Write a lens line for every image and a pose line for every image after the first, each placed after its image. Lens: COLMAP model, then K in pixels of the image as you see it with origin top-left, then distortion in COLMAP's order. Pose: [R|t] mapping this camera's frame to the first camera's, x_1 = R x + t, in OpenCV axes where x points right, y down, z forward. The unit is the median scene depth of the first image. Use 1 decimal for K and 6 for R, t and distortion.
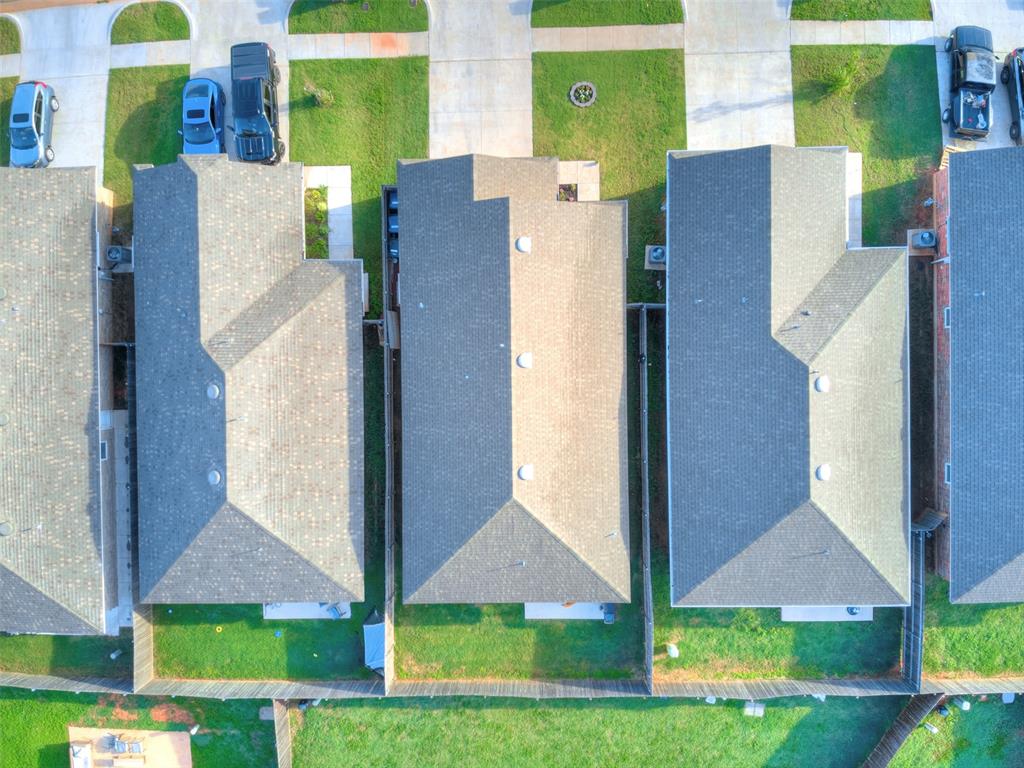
lens RADIAL K [[727.4, 0, 523.7], [0, 727.4, 391.1], [0, 0, 1]] dist [0.120493, -0.208649]
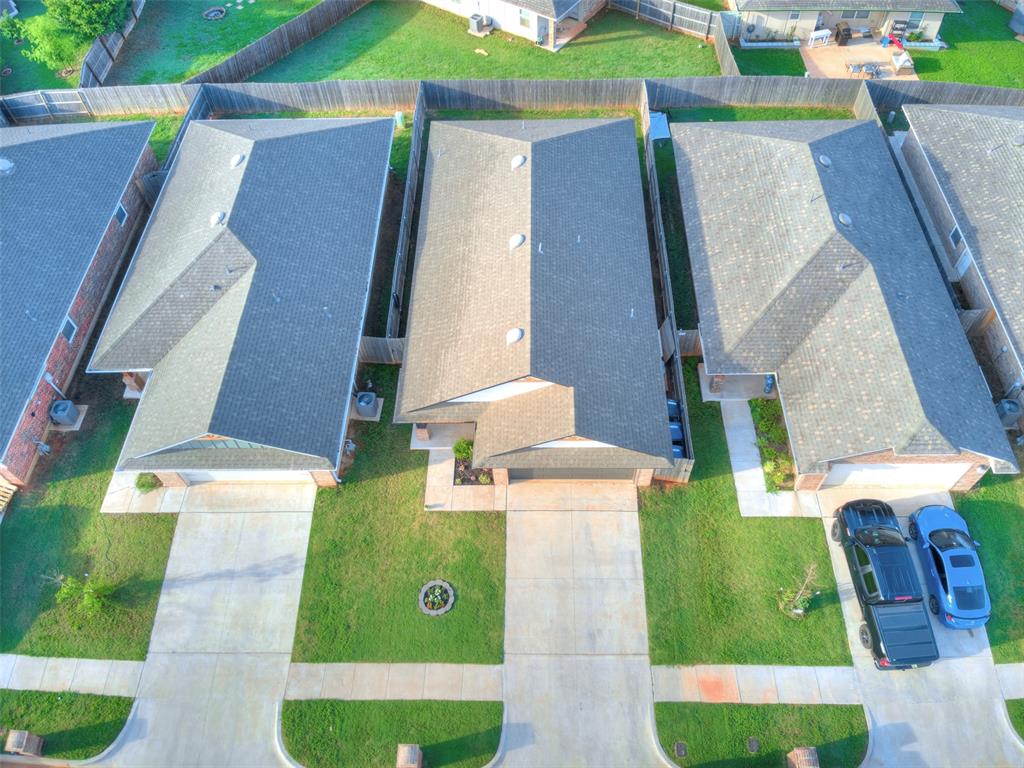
lens RADIAL K [[727.4, 0, 523.7], [0, 727.4, 391.1], [0, 0, 1]] dist [0.120493, -0.208649]
pose [[-0.998630, 0.009744, 0.051410, -0.047840], [0.020185, -0.834720, 0.550304, -0.639255], [0.048275, 0.550588, 0.833380, 0.274197]]
